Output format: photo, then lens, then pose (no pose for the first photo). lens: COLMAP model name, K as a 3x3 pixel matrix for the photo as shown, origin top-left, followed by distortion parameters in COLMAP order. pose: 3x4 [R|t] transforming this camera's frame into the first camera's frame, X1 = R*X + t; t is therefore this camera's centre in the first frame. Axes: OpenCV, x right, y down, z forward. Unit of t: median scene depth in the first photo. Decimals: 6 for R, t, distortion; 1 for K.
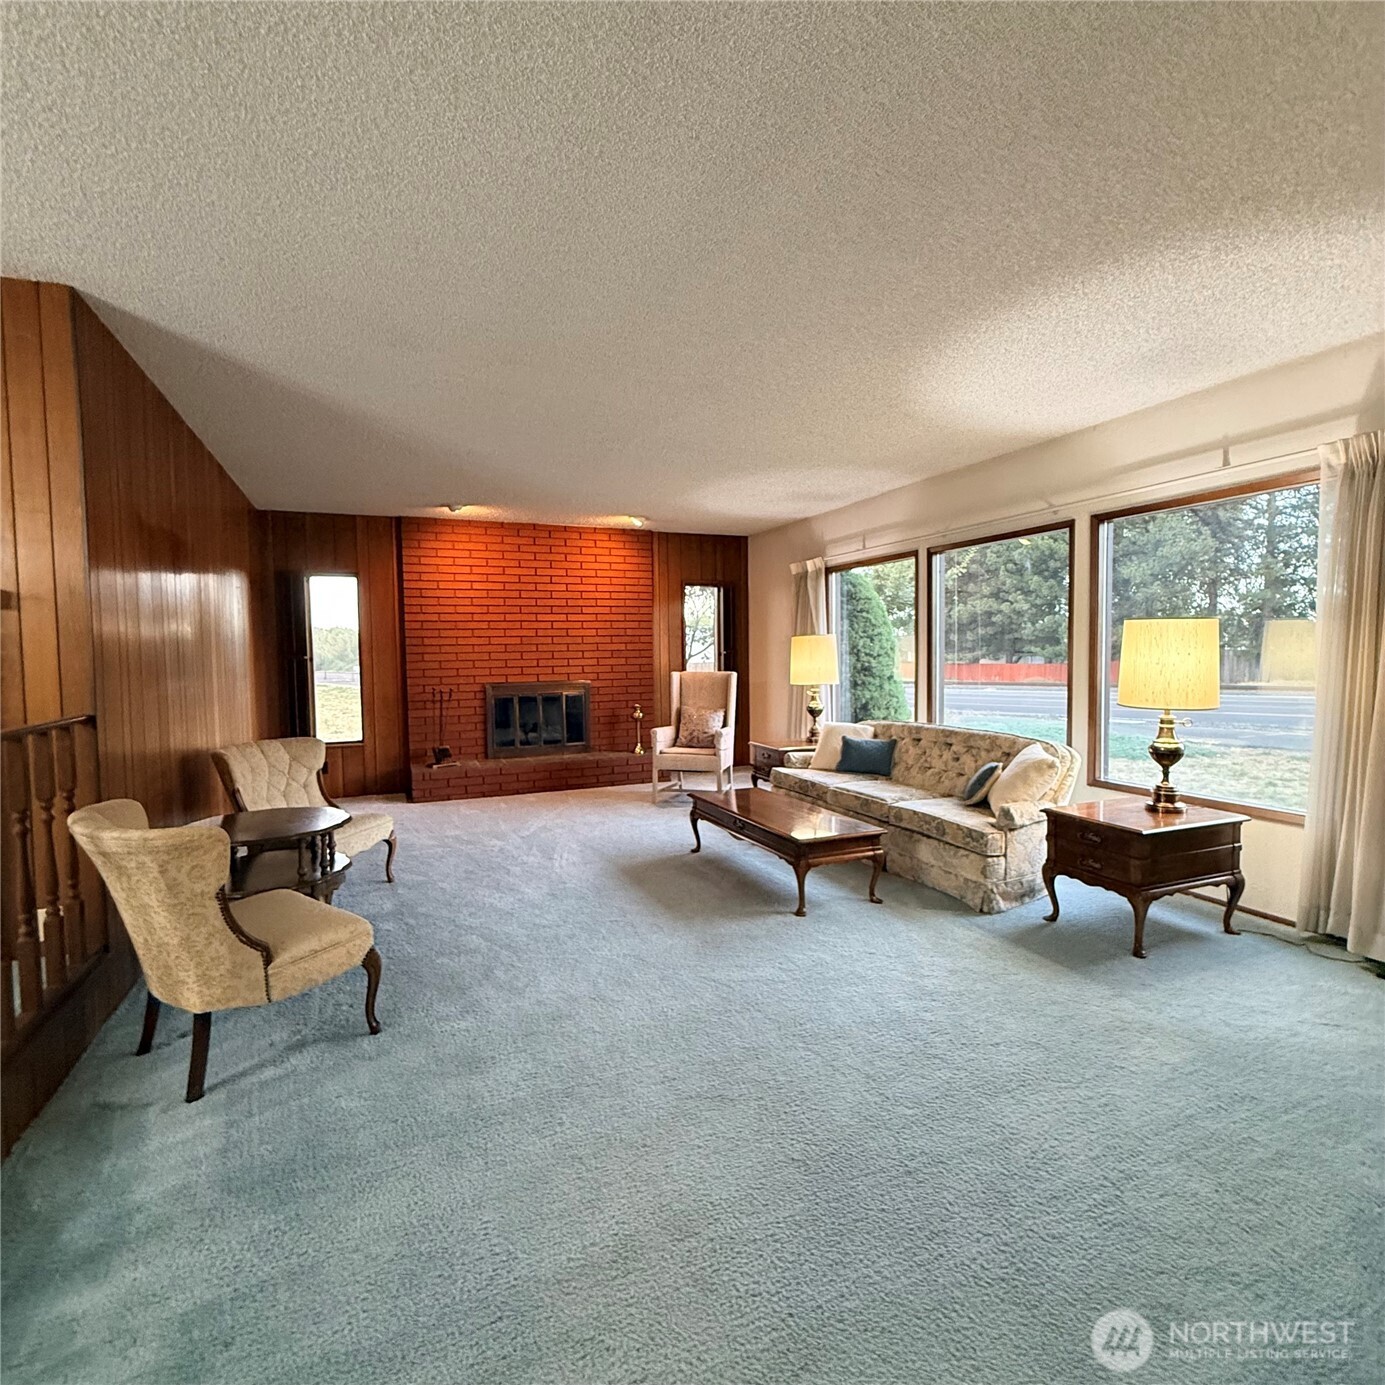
lens RADIAL K [[739.7, 0, 691.1], [0, 739.7, 697.6], [0, 0, 1]] dist [0.000854, 0.001419]
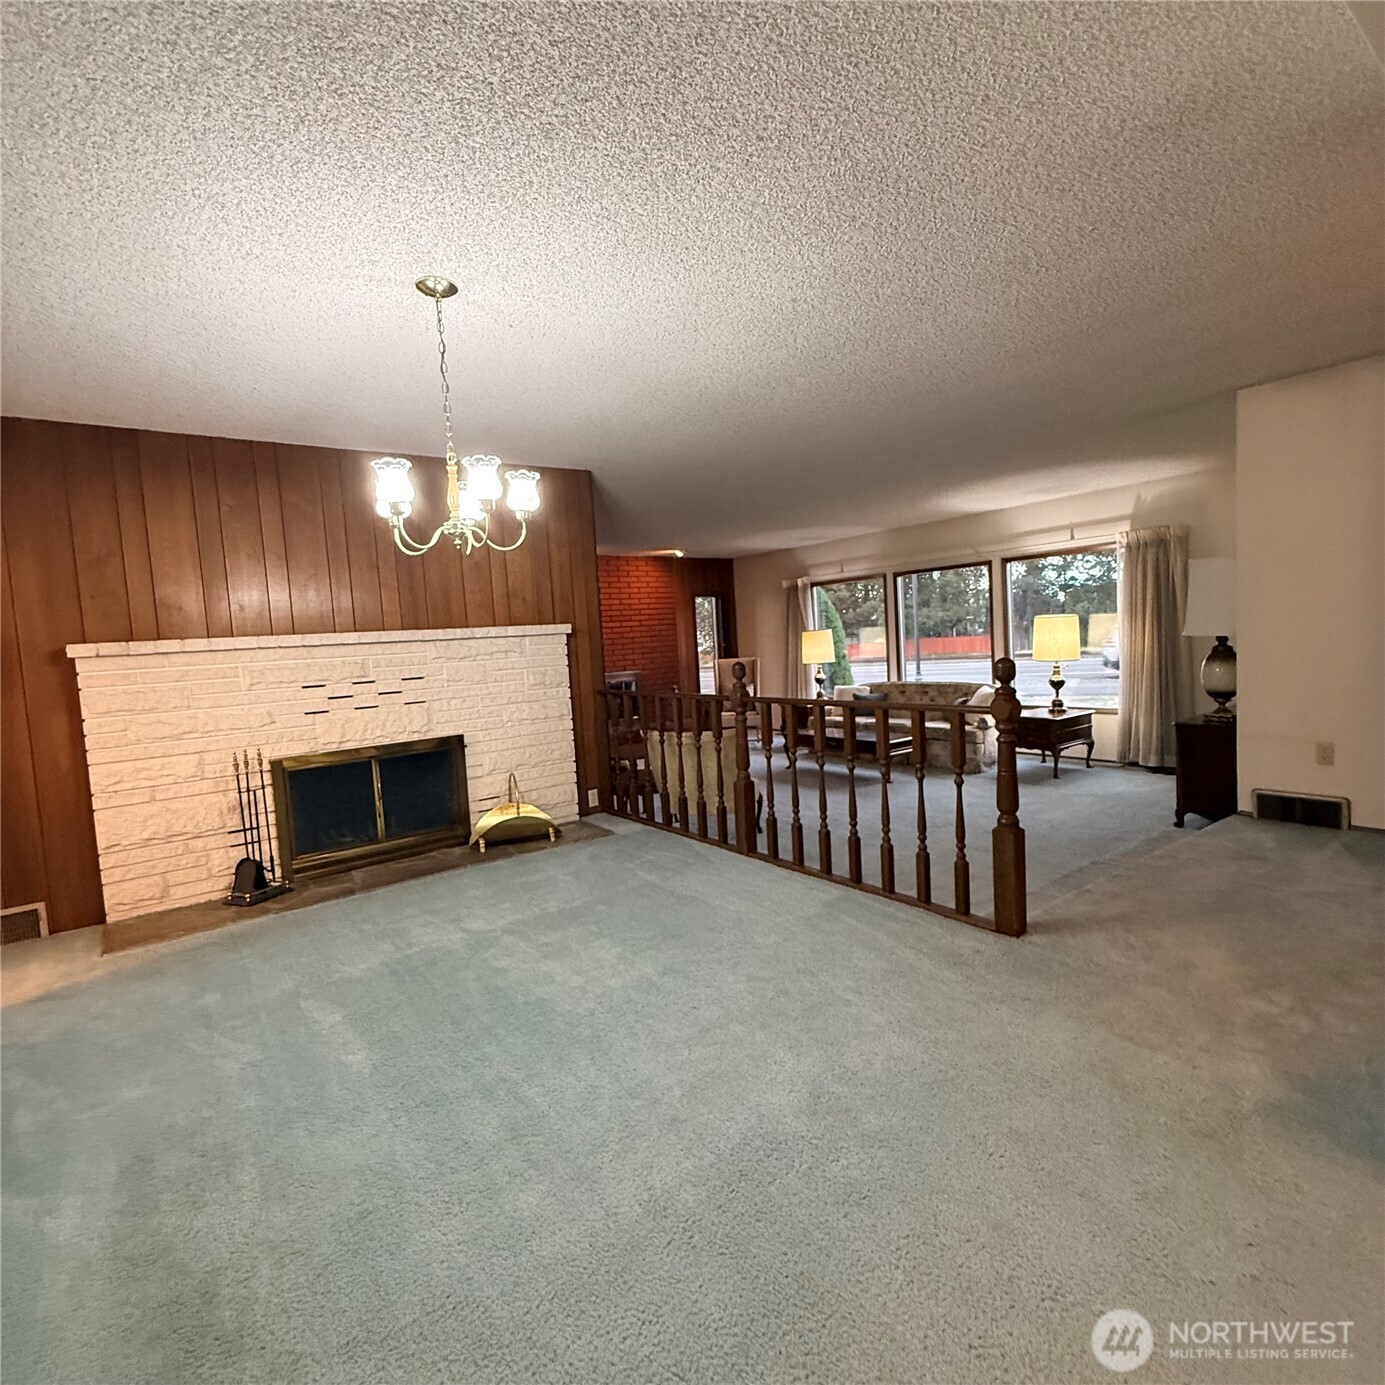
lens RADIAL K [[739.7, 0, 694.2], [0, 739.7, 695.5], [0, 0, 1]] dist [0.000854, 0.001419]
pose [[0.969663, -0.062090, 0.236428, -0.479172], [0.060449, 0.998070, 0.014189, 0.012790], [-0.236852, 0.000534, 0.971546, -0.435579]]
